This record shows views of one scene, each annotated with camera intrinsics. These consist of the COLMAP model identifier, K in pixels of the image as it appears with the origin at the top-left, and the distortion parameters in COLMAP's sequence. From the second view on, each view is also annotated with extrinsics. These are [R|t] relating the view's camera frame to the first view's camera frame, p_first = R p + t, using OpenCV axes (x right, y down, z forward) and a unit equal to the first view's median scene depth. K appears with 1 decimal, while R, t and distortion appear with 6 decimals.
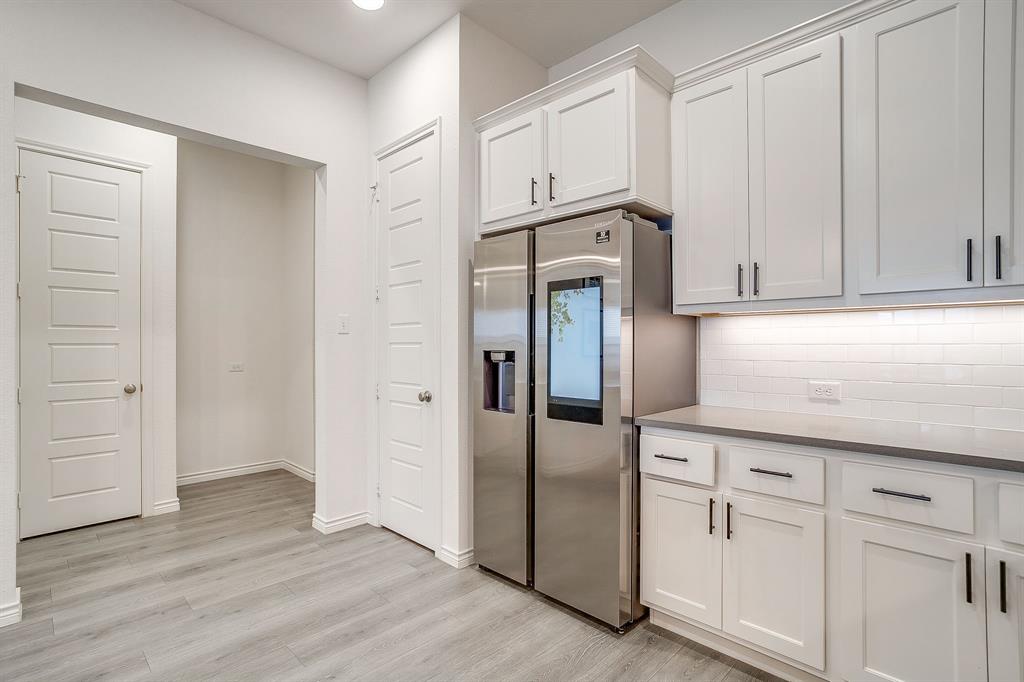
lens RADIAL K [[505.1, 0, 509.6], [0, 505.1, 341.9], [0, 0, 1]] dist [-0.049380, 0.032959]
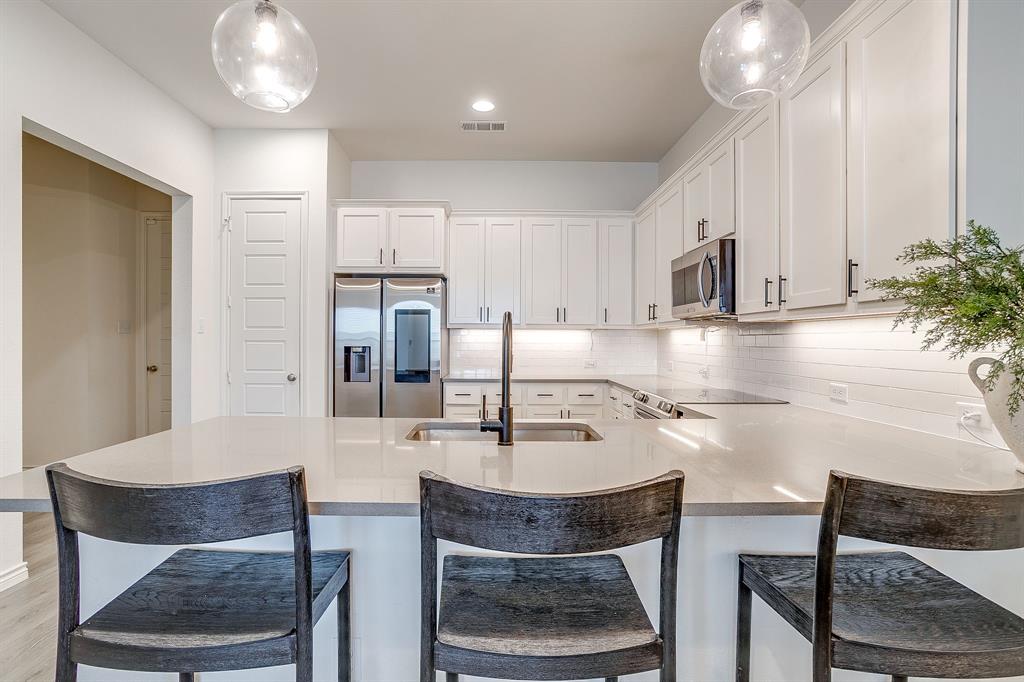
lens RADIAL K [[505.1, 0, 509.6], [0, 505.1, 341.9], [0, 0, 1]] dist [-0.049380, 0.032959]
pose [[0.691261, -0.001739, 0.722603, -0.884776], [-0.012691, 0.999814, 0.014547, -0.028117], [-0.722494, -0.019226, 0.691110, -0.529908]]
